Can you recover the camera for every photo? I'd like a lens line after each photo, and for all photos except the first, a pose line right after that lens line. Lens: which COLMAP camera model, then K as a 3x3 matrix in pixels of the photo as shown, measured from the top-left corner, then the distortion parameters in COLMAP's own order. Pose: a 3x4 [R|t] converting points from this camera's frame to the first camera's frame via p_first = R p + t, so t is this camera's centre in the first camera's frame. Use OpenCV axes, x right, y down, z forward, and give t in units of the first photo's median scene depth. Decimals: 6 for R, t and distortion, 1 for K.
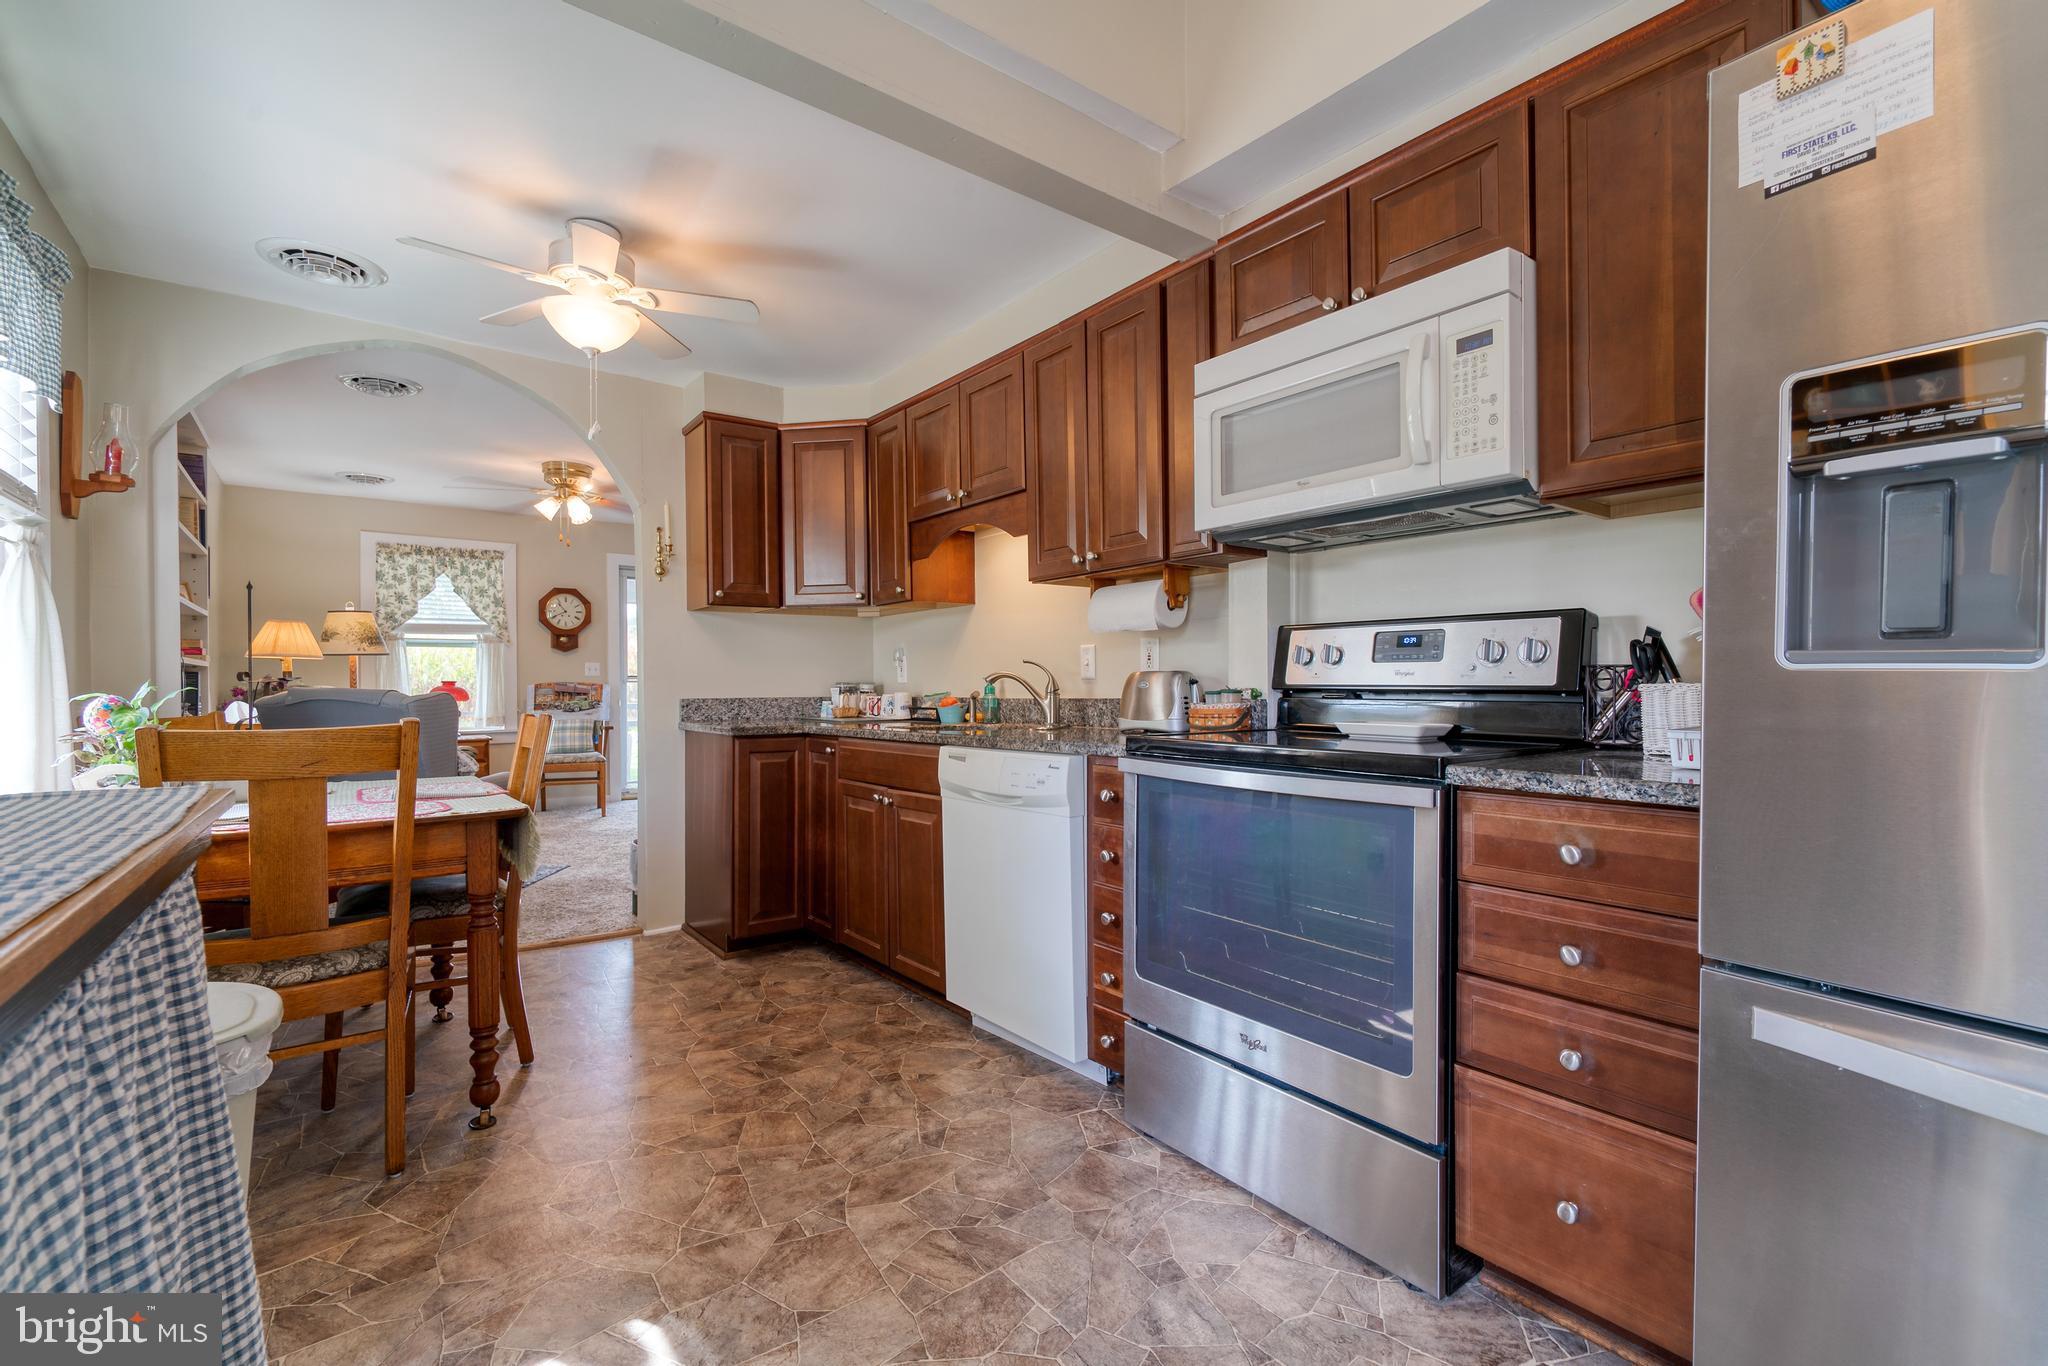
lens RADIAL K [[882.5, 0, 1024.0], [0, 882.5, 683.0], [0, 0, 1]] dist [-0.001219, 0.000232]
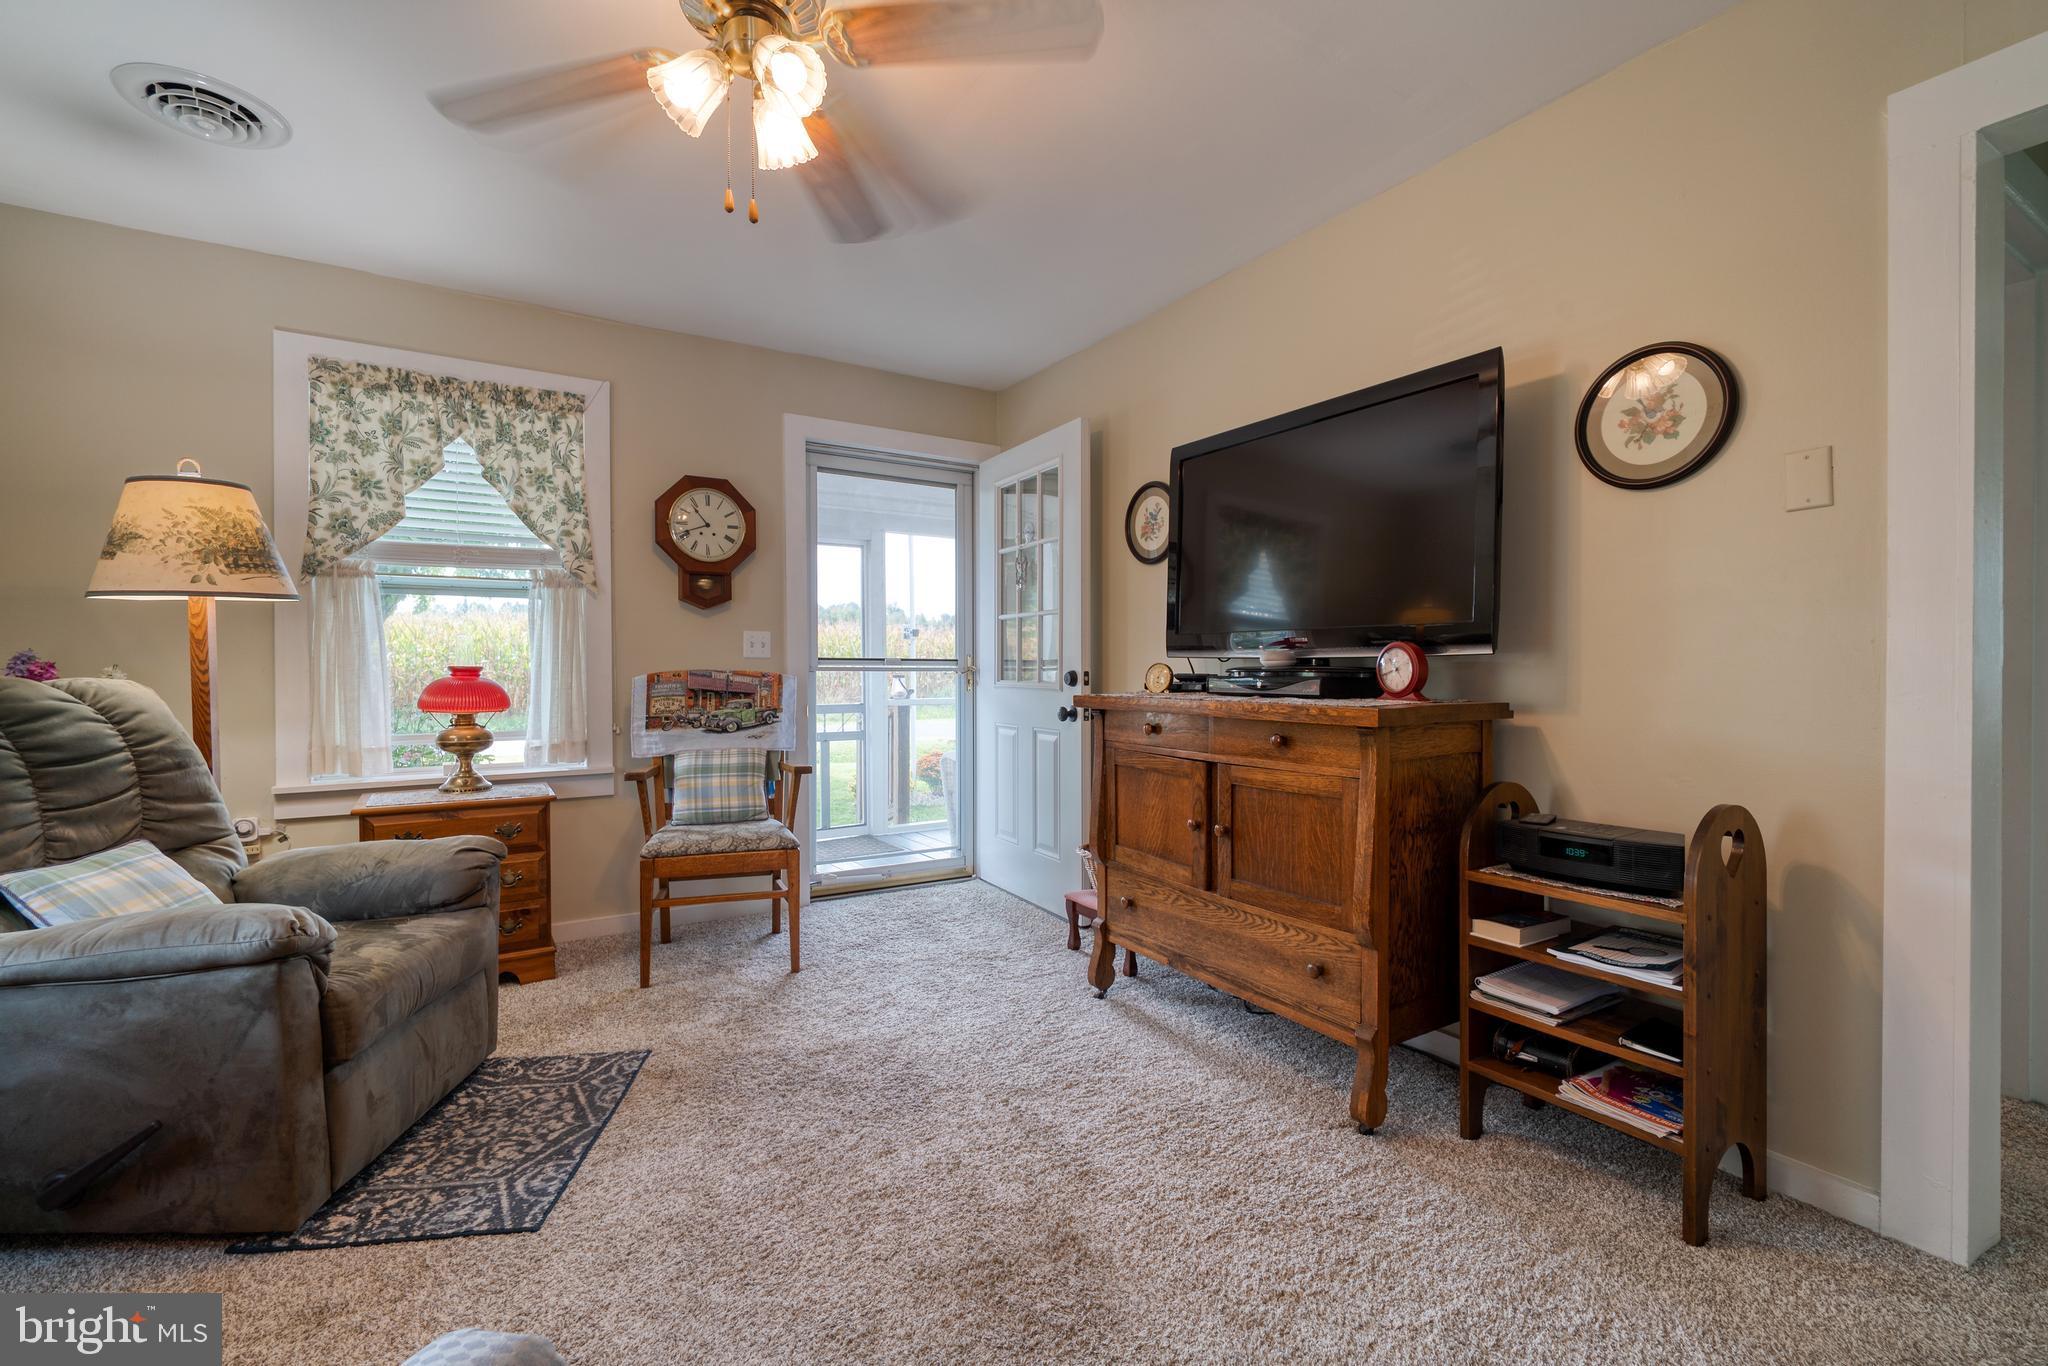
lens RADIAL K [[880.2, 0, 1024.8], [0, 880.2, 677.9], [0, 0, 1]] dist [-0.000212, 0.000144]
pose [[0.995039, 0.001285, -0.099478, -0.310314], [-0.000733, 0.999984, 0.005583, 0.000595], [0.099484, -0.005482, 0.995024, 0.557776]]
